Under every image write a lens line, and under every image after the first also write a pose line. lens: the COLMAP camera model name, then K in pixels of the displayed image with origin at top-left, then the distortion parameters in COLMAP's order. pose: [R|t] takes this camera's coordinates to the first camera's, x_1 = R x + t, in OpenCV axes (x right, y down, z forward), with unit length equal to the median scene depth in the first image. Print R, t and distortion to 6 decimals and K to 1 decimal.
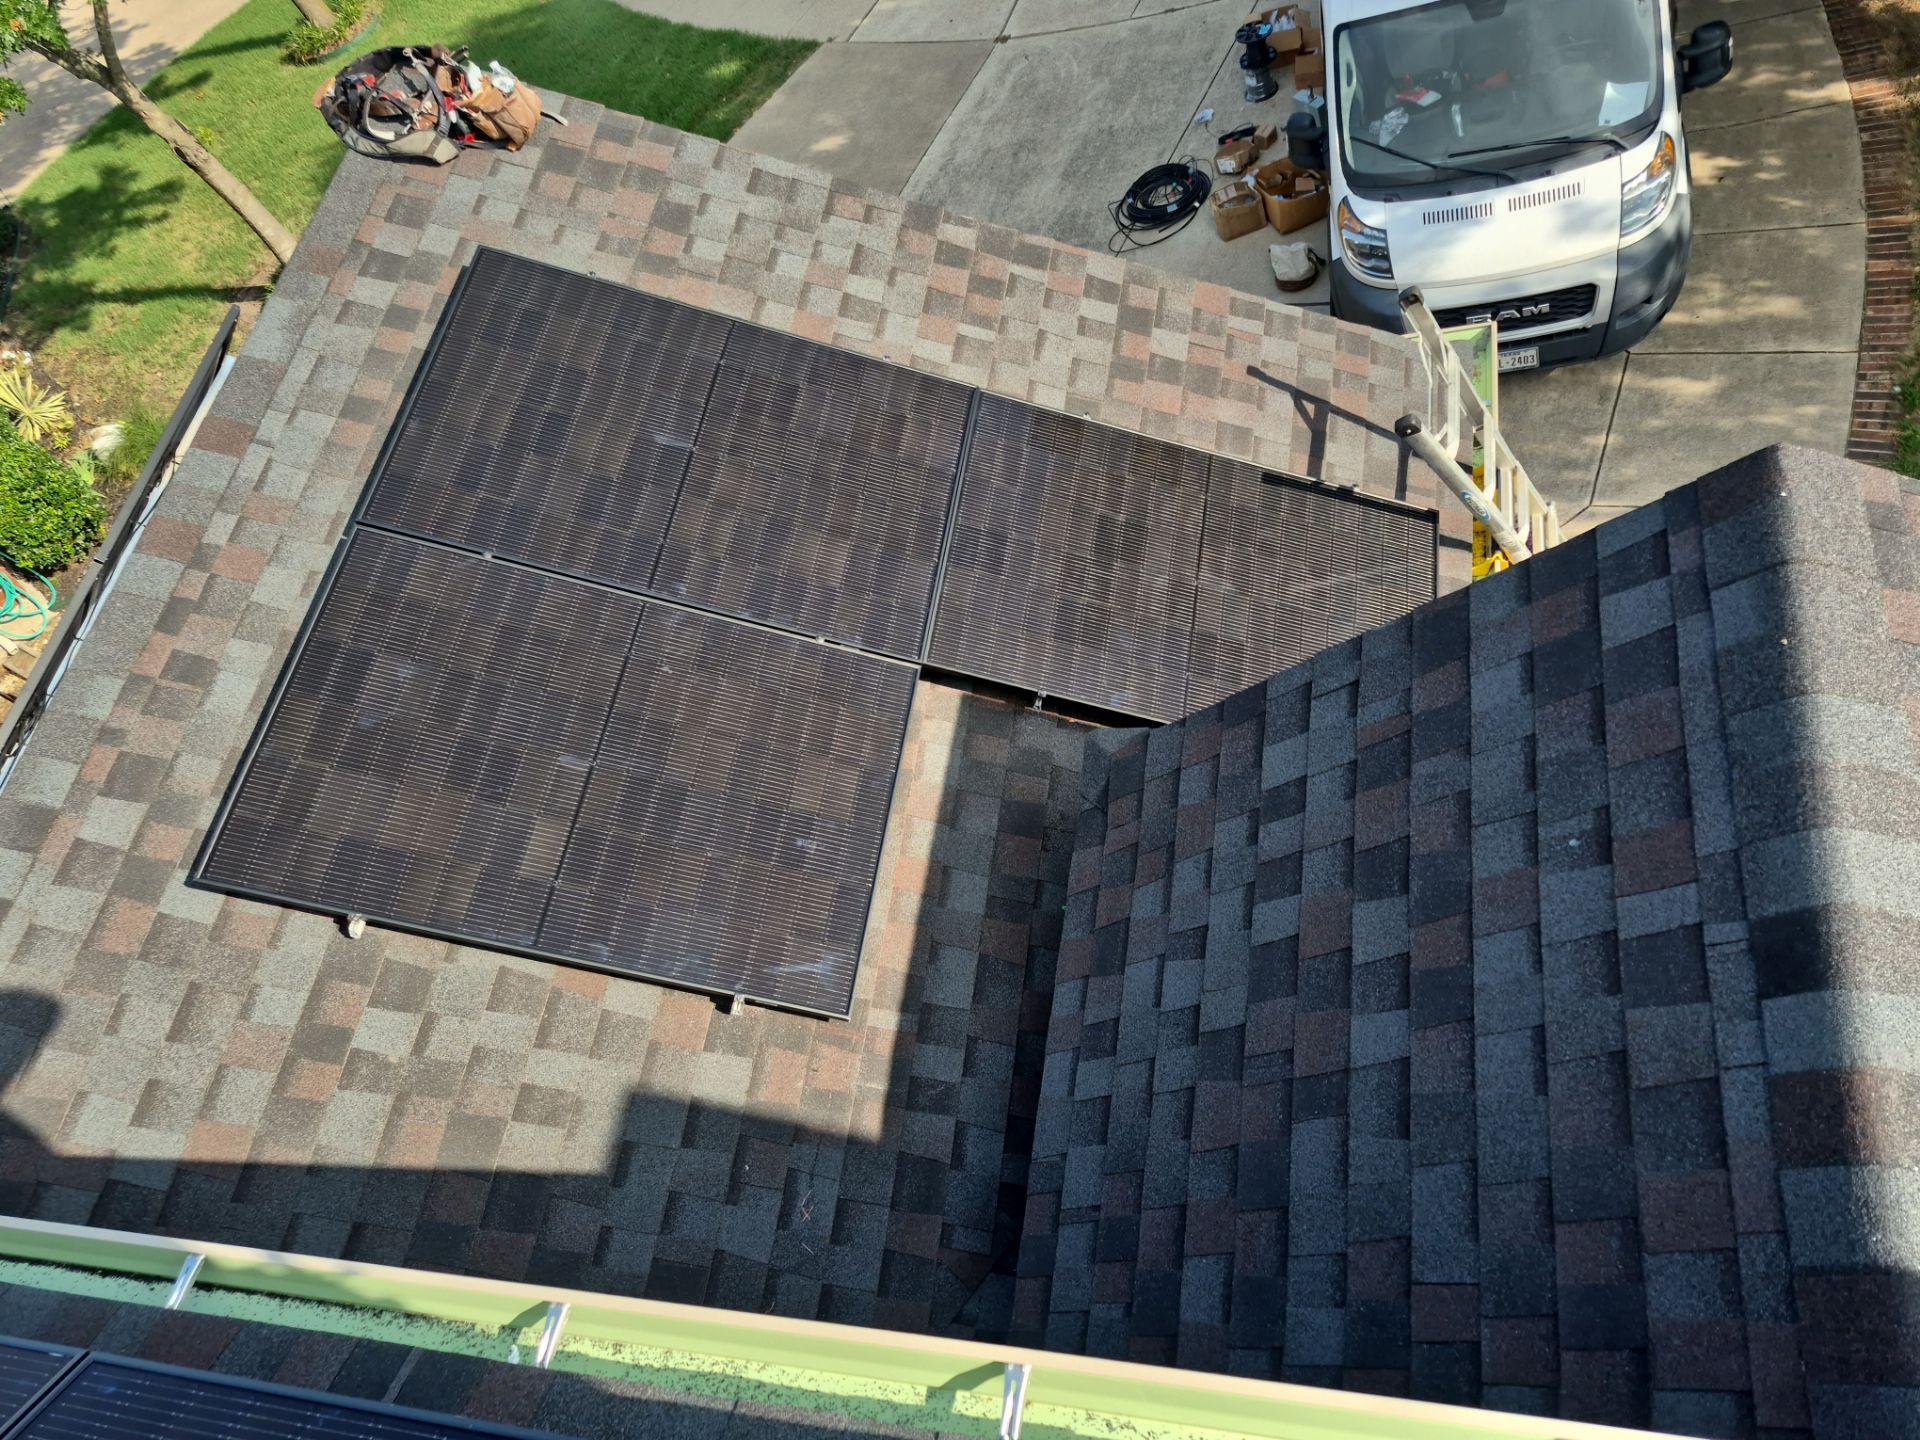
lens RADIAL K [[1433.2, 0, 895.1], [0, 1433.2, 723.5], [0, 0, 1]] dist [0.070801, -0.087880]
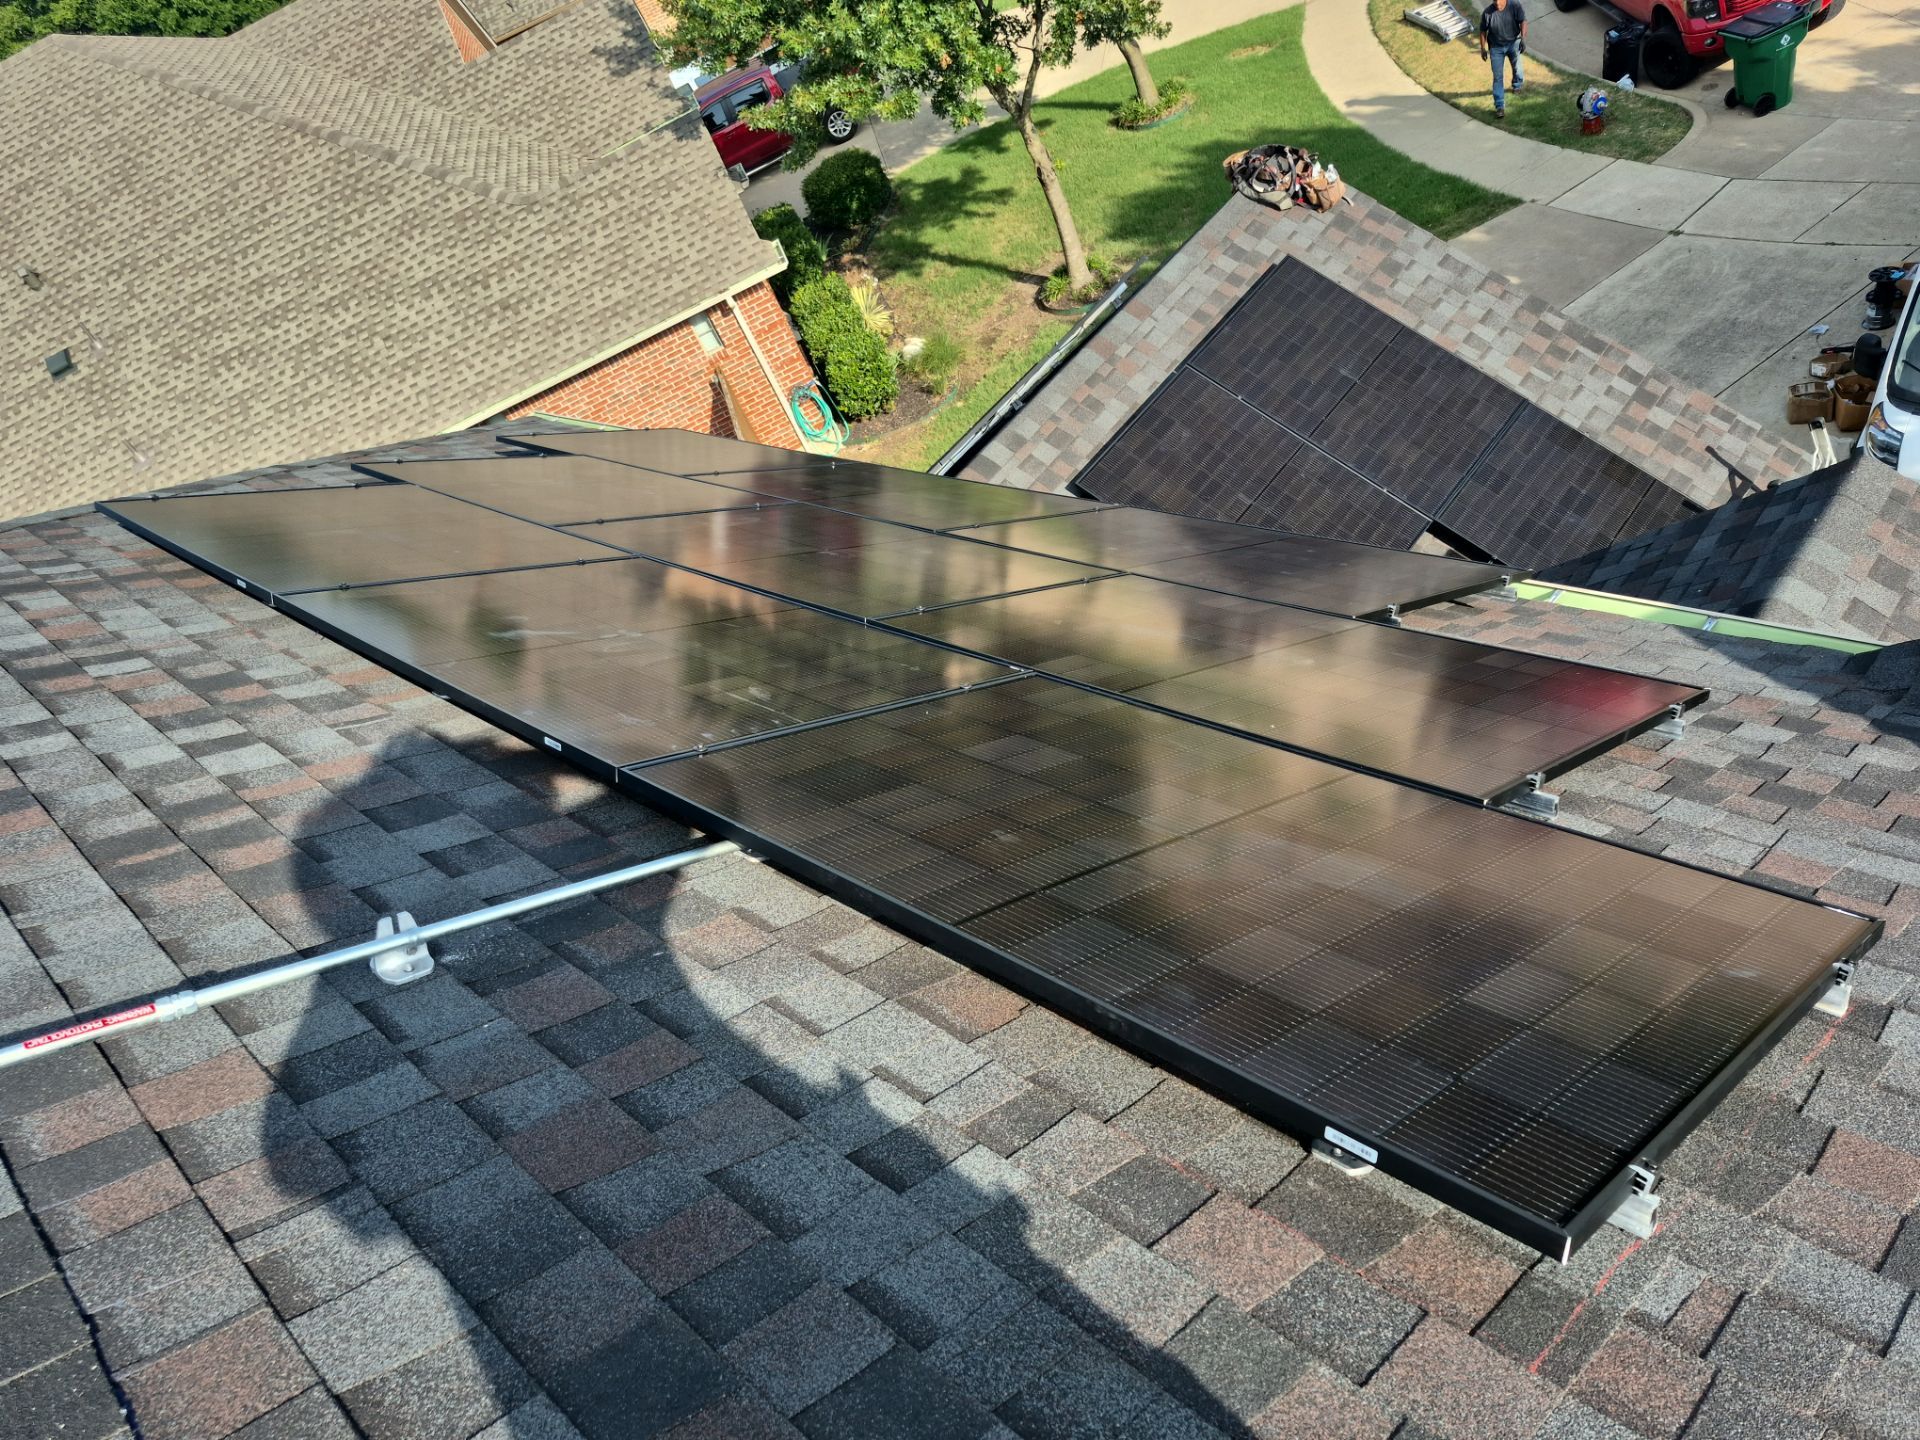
lens RADIAL K [[1280.2, 0, 904.4], [0, 1280.2, 730.4], [0, 0, 1]] dist [0.052878, -0.046993]
pose [[0.869989, 0.369924, -0.326000, 0.056773], [-0.373753, 0.925994, 0.053332, 0.317594], [0.321603, 0.075445, 0.943864, -0.659613]]
